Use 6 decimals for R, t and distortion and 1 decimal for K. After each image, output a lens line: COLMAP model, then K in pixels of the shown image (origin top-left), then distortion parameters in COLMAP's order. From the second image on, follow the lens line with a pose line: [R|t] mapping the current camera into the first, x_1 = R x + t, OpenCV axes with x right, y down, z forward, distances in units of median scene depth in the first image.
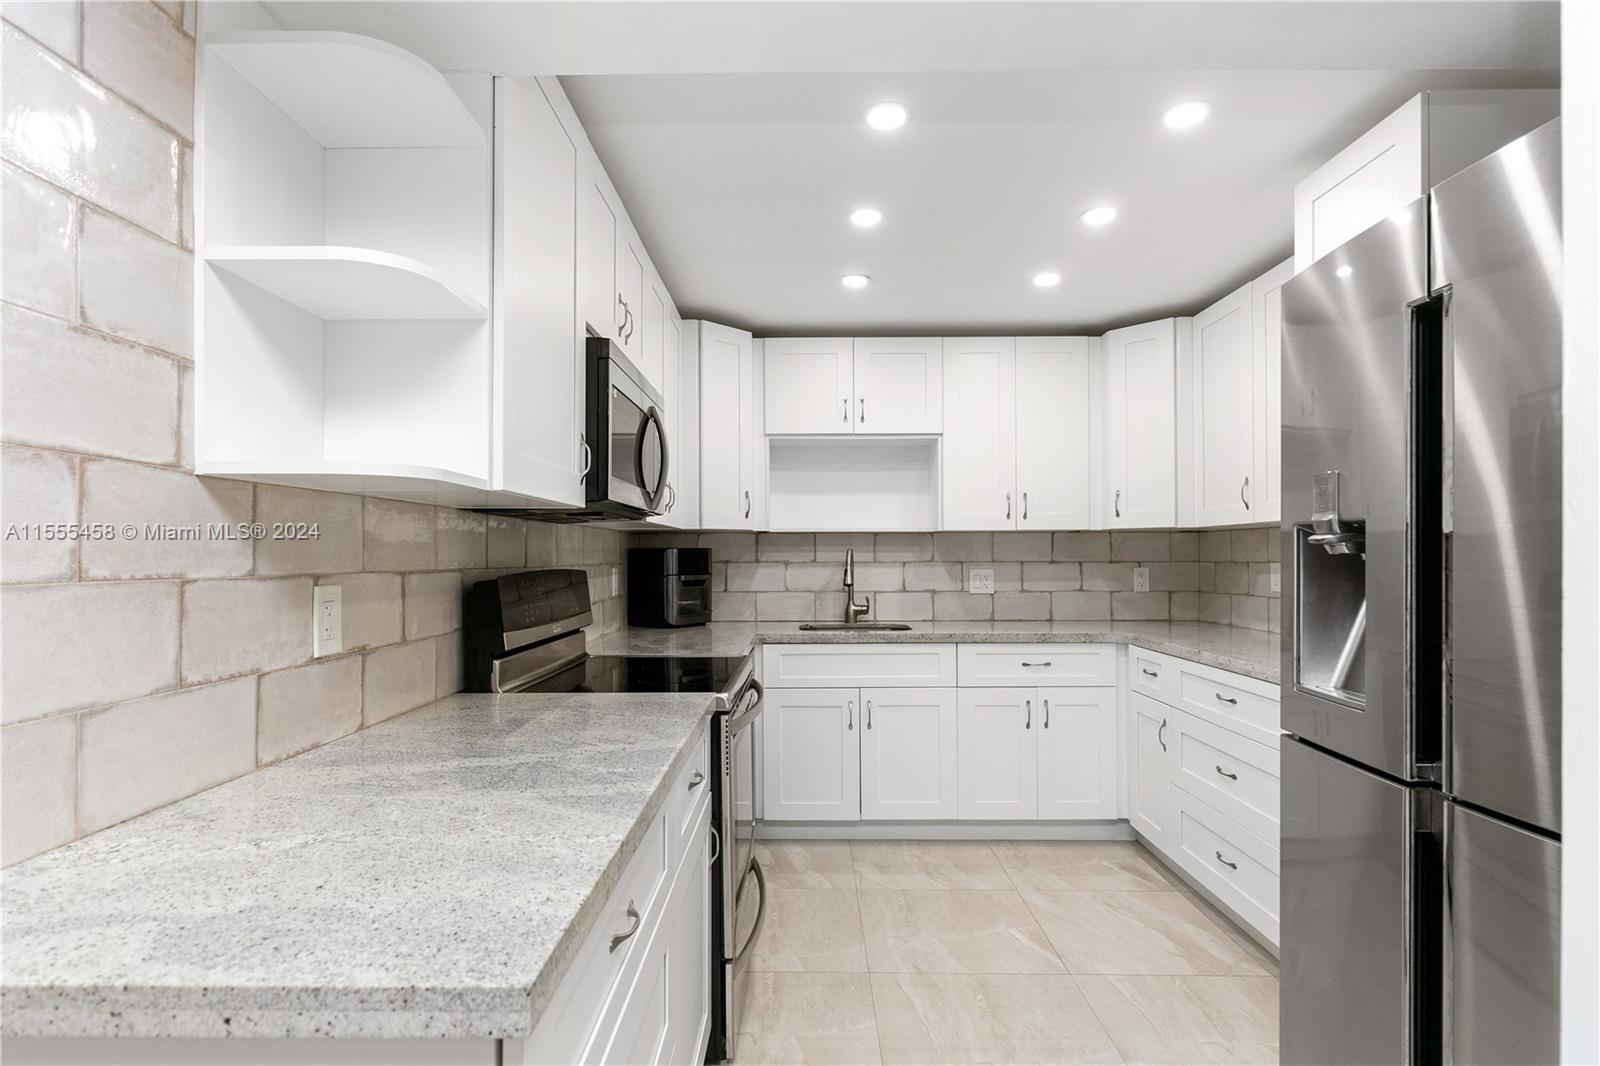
lens RADIAL K [[800.8, 0, 792.5], [0, 800.8, 547.3], [0, 0, 1]] dist [-0.000105, -0.000948]
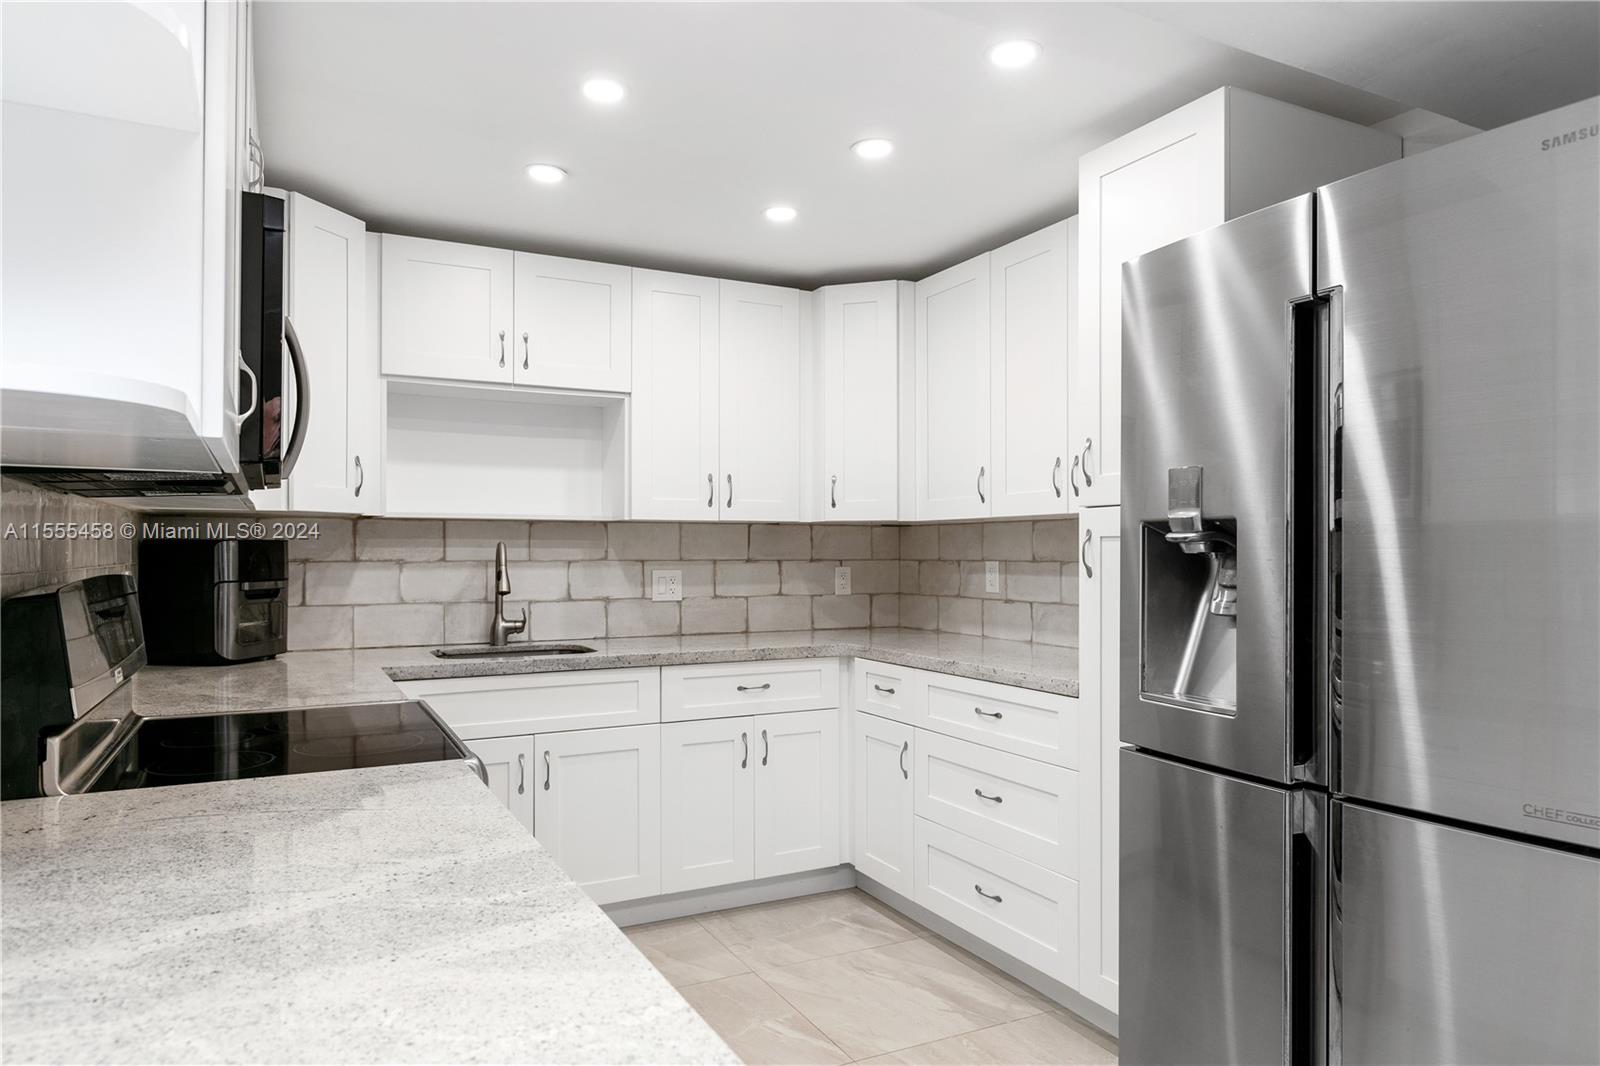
lens RADIAL K [[1023.4, 0, 795.5], [0, 1023.4, 540.0], [0, 0, 1]] dist [0.003533, 0.000285]
pose [[0.882691, 0.007817, 0.469890, -0.138026], [-0.007528, 0.999969, -0.002494, -0.000201], [-0.469894, -0.001336, 0.882722, 0.065794]]
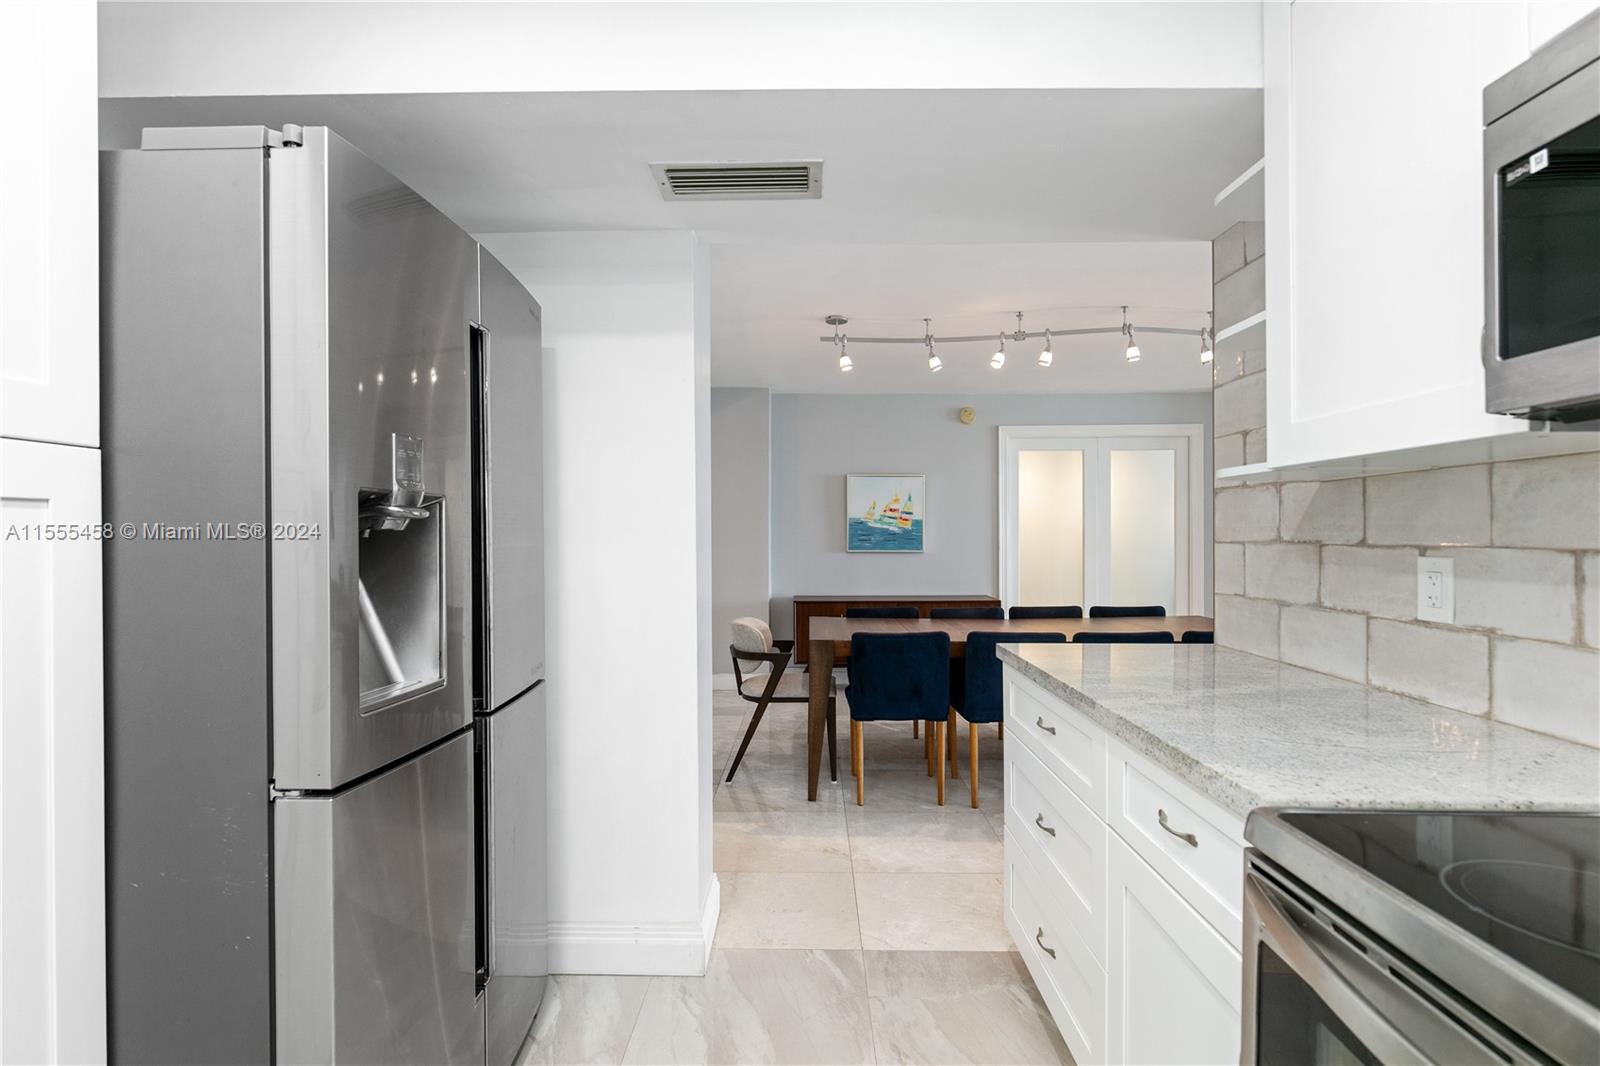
lens RADIAL K [[764.0, 0, 800.0], [0, 764.0, 533.0], [0, 0, 1]] dist [-0.001756, -0.000675]
pose [[-0.999982, 0.005981, 0.000667, 0.093059], [0.005973, 0.999913, -0.011772, 0.007928], [-0.000737, -0.011767, -0.999930, 0.706880]]
